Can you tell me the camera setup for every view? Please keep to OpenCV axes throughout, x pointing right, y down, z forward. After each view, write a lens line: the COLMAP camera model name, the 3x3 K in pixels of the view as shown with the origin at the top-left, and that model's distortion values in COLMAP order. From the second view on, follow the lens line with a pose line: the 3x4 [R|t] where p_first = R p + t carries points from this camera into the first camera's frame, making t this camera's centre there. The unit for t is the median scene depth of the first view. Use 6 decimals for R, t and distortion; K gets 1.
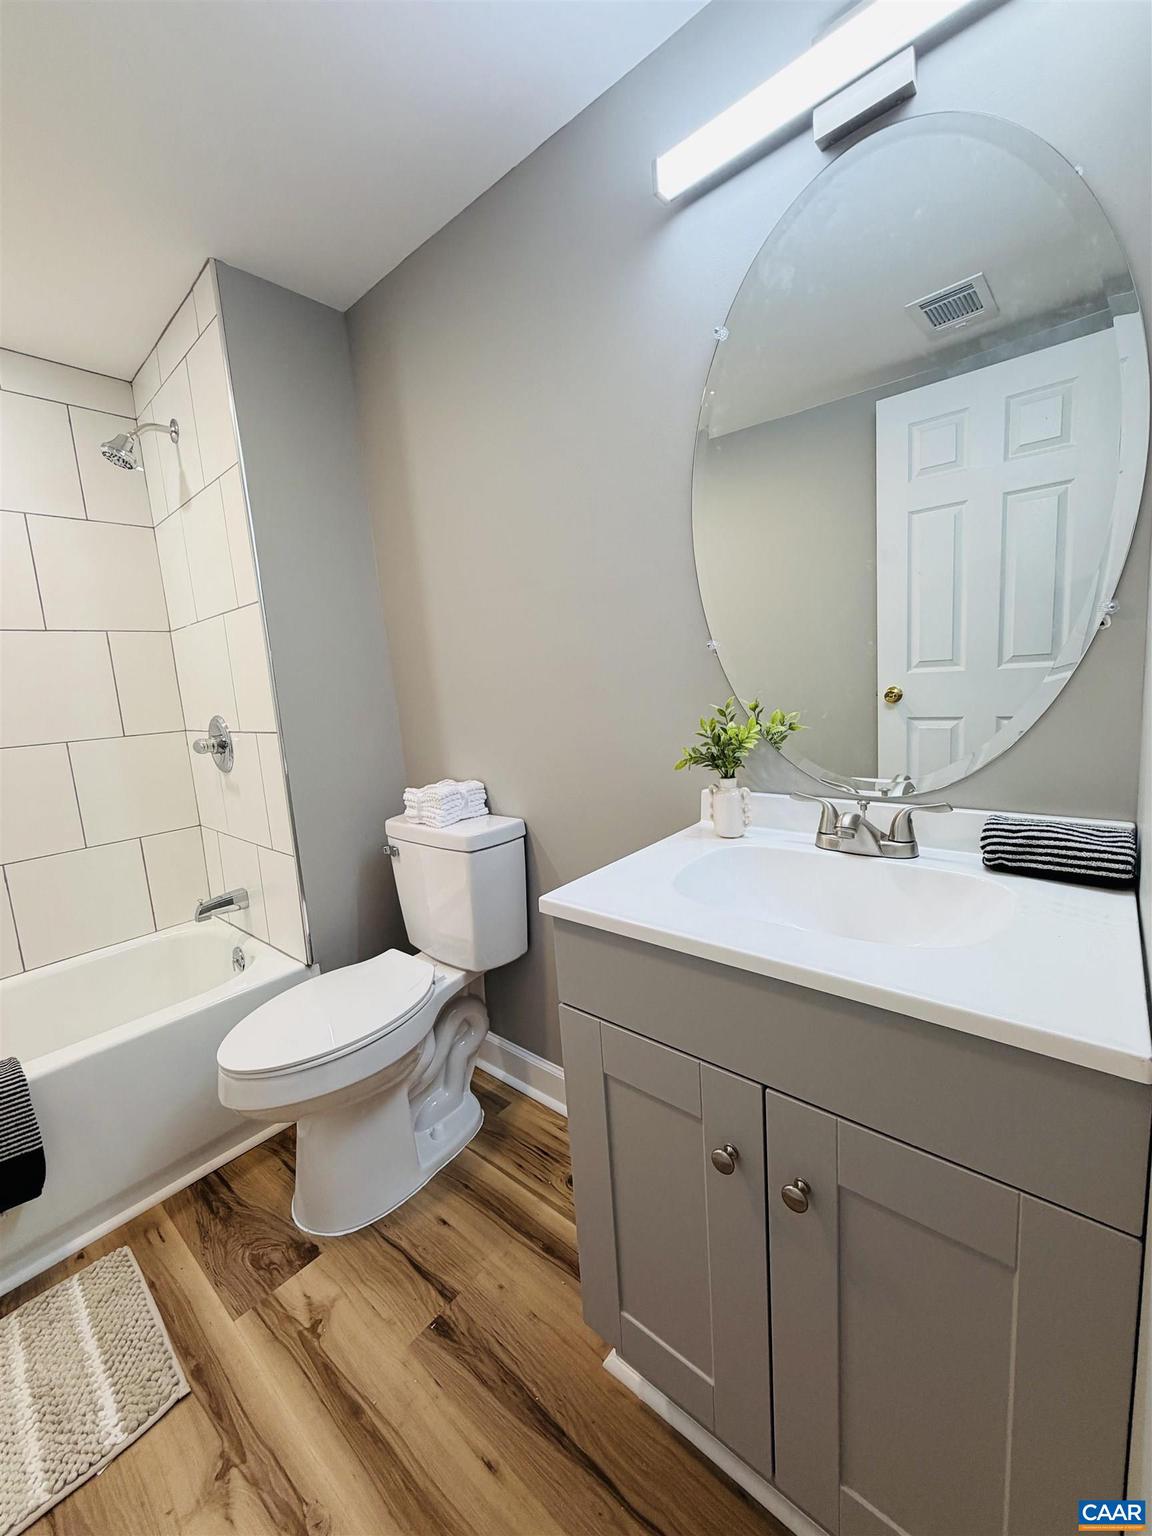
lens RADIAL K [[611.5, 0, 576.0], [0, 611.5, 768.0], [0, 0, 1]] dist [0.000044, -0.000147]
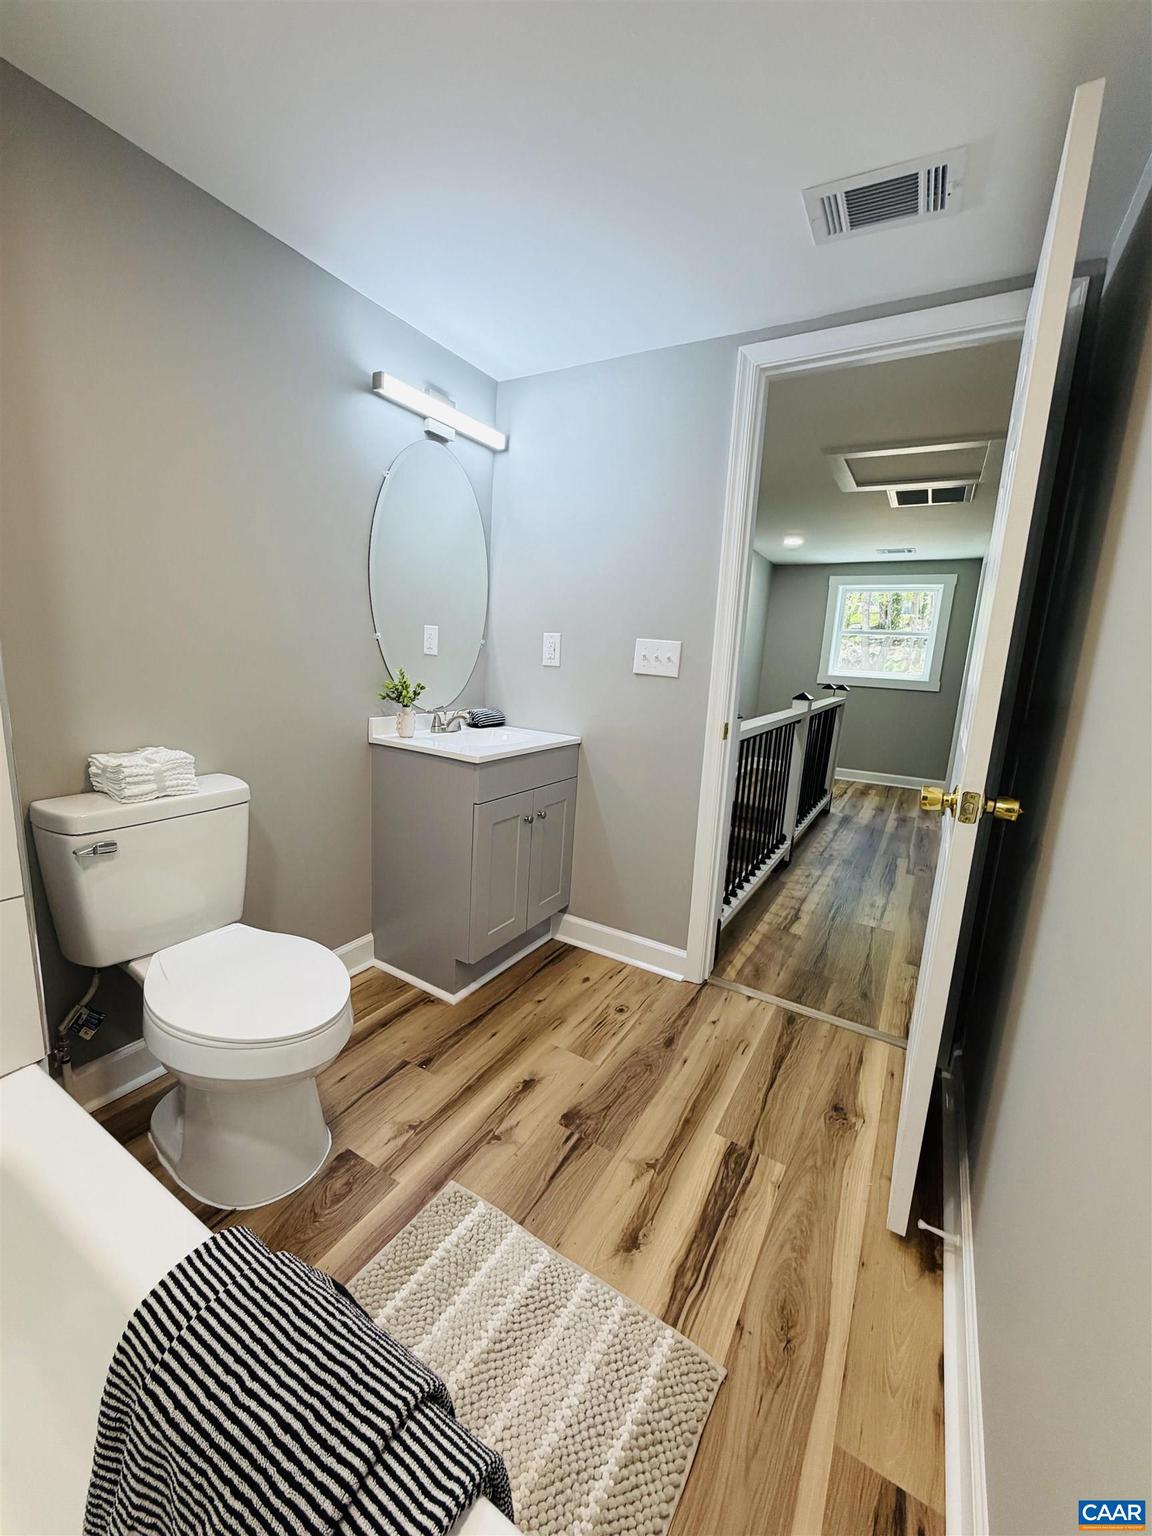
lens RADIAL K [[611.5, 0, 576.0], [0, 611.5, 768.0], [0, 0, 1]] dist [0.000044, -0.000147]
pose [[-0.180957, -0.132182, 0.974568, -1.661799], [0.097669, 0.983613, 0.151544, -0.035189], [-0.978629, 0.122608, -0.165082, 0.755430]]
